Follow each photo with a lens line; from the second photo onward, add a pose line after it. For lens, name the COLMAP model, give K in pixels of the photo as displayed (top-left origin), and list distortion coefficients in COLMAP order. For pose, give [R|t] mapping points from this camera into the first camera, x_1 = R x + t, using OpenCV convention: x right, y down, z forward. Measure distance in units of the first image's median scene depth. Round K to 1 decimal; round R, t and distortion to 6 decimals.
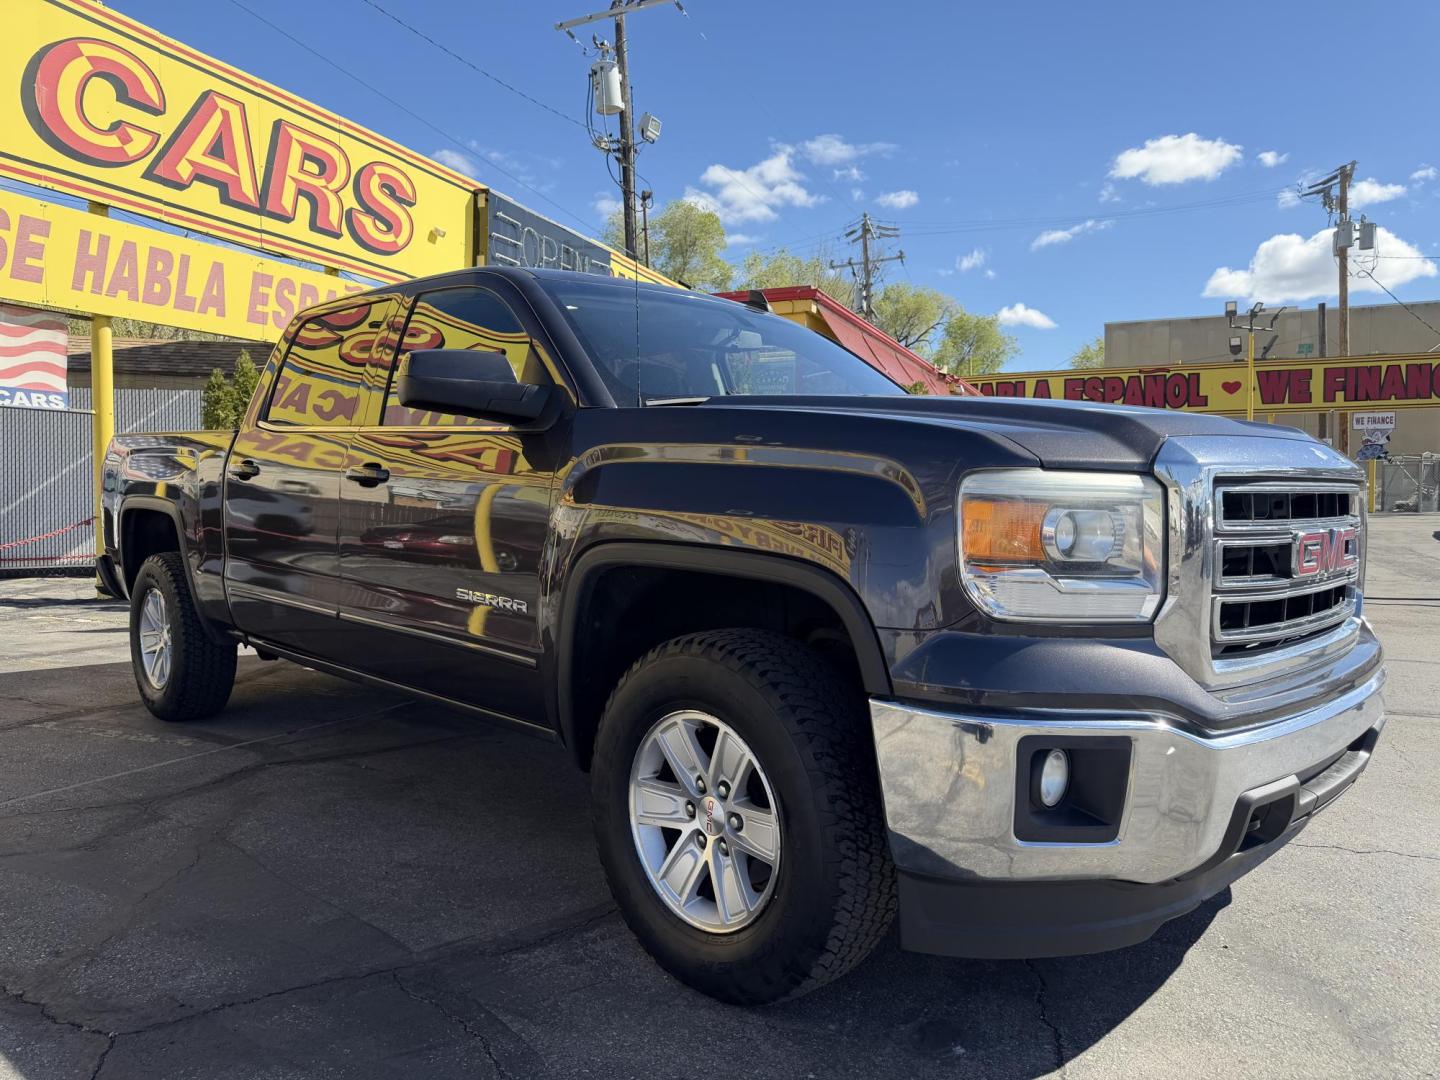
lens RADIAL K [[1015.9, 0, 713.2], [0, 1015.9, 542.2], [0, 0, 1]] dist [0.019220, -0.023202]
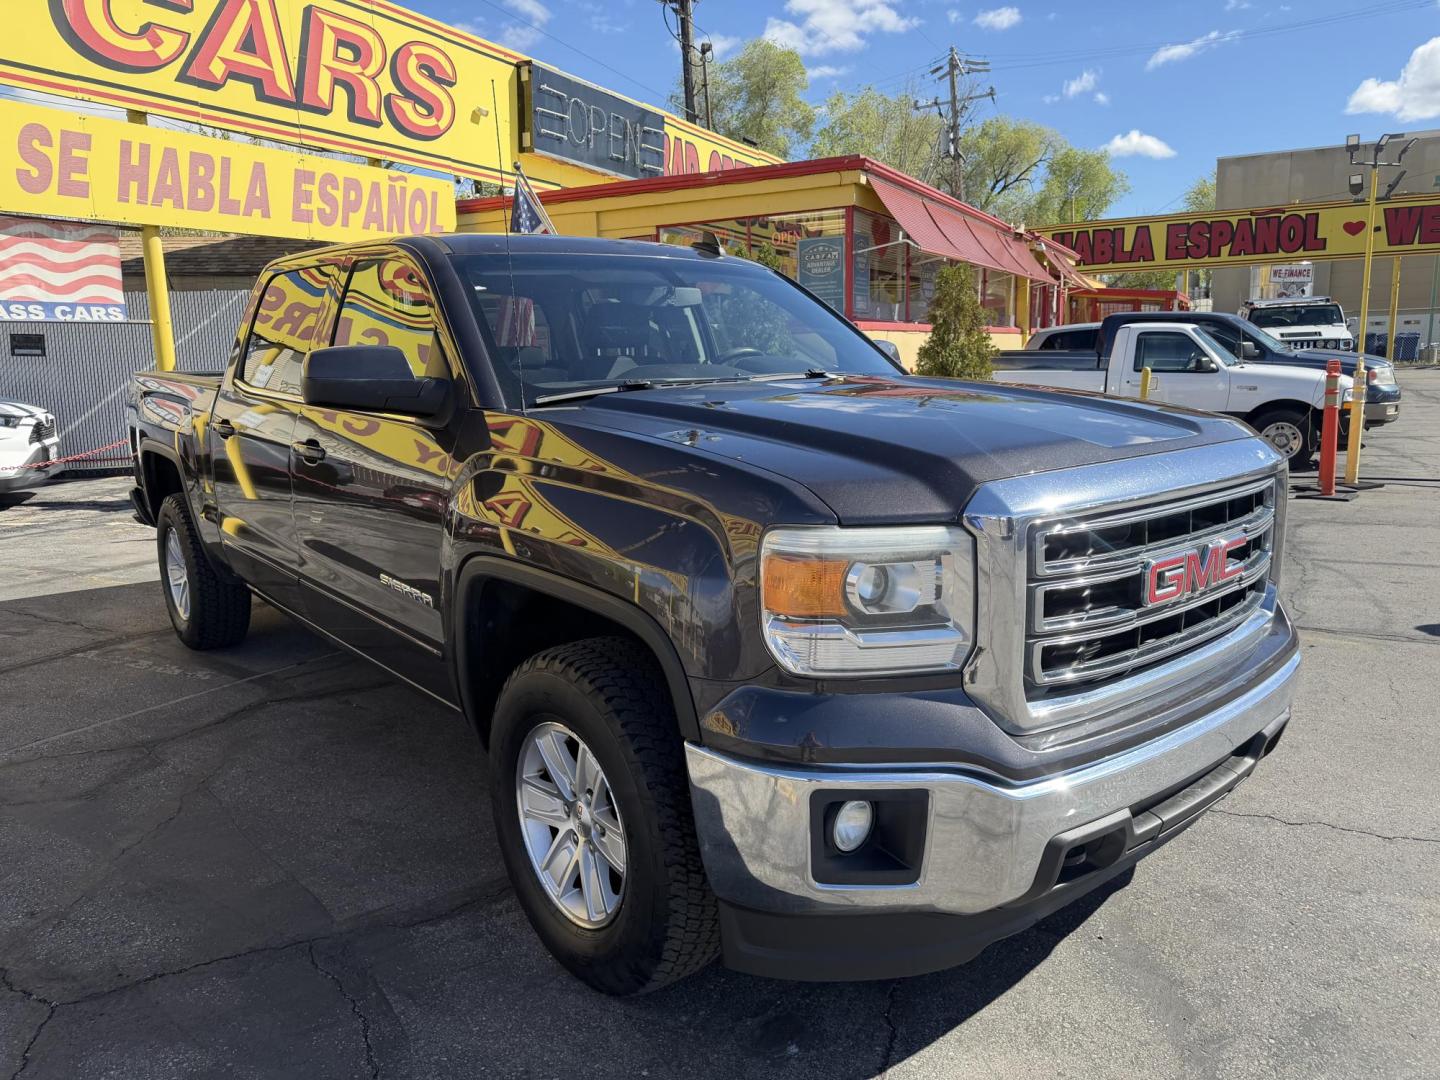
lens RADIAL K [[1019.1, 0, 702.5], [0, 1019.1, 538.3], [0, 0, 1]] dist [0.007355, -0.006083]
pose [[0.994939, -0.009037, -0.100072, 0.105332], [0.022330, 0.990928, 0.132526, -0.070965], [0.097967, -0.134090, 0.986115, 0.004460]]
